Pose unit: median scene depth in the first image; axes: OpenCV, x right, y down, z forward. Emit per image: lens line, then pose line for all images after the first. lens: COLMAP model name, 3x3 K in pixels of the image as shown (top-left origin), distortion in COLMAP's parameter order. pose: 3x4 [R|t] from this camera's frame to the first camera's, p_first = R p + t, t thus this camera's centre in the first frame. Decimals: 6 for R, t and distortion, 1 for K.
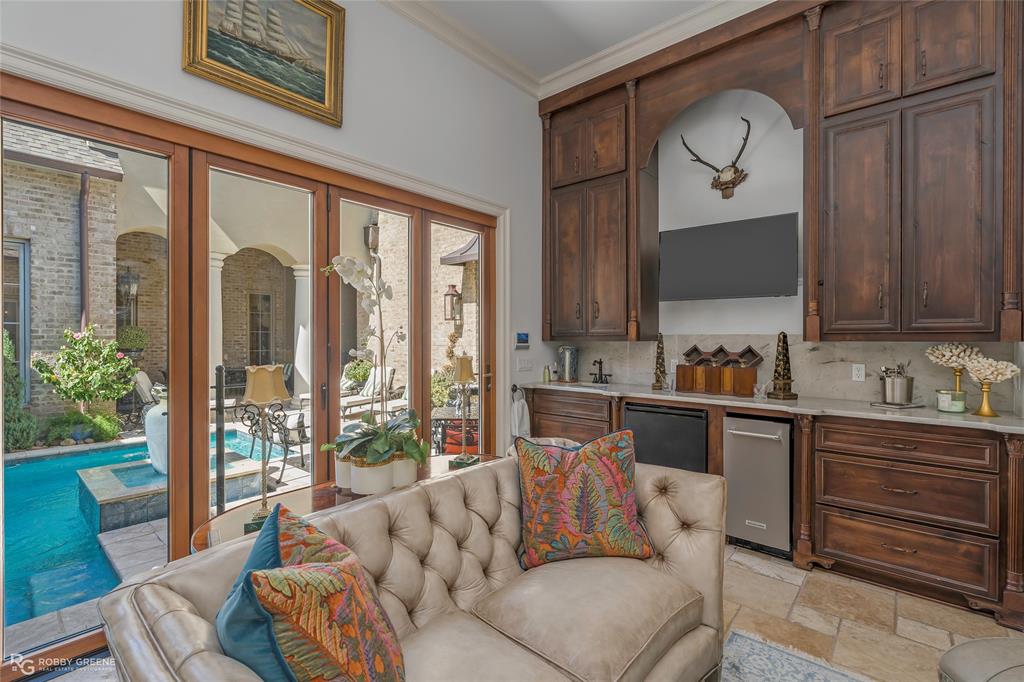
lens RADIAL K [[465.2, 0, 513.4], [0, 465.2, 343.2], [0, 0, 1]] dist [-0.002330, -0.000061]
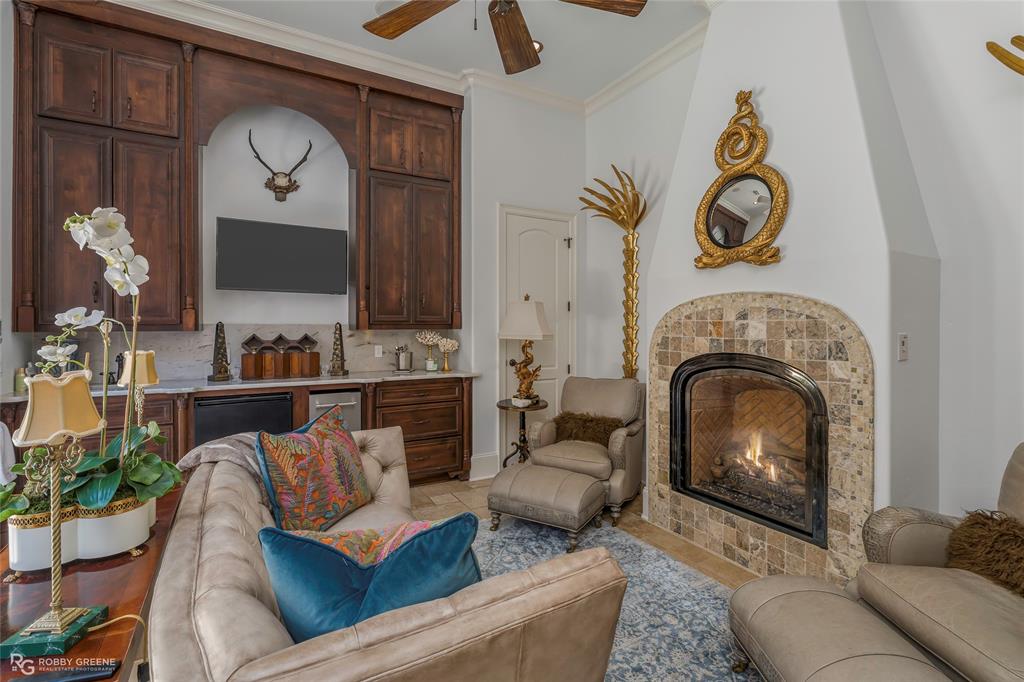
lens RADIAL K [[465.2, 0, 514.3], [0, 465.2, 332.1], [0, 0, 1]] dist [-0.002330, -0.000061]
pose [[0.332233, -0.010101, 0.943143, -0.462393], [0.011238, 0.999914, 0.006750, -0.001071], [-0.943130, 0.008357, 0.332318, 0.124805]]
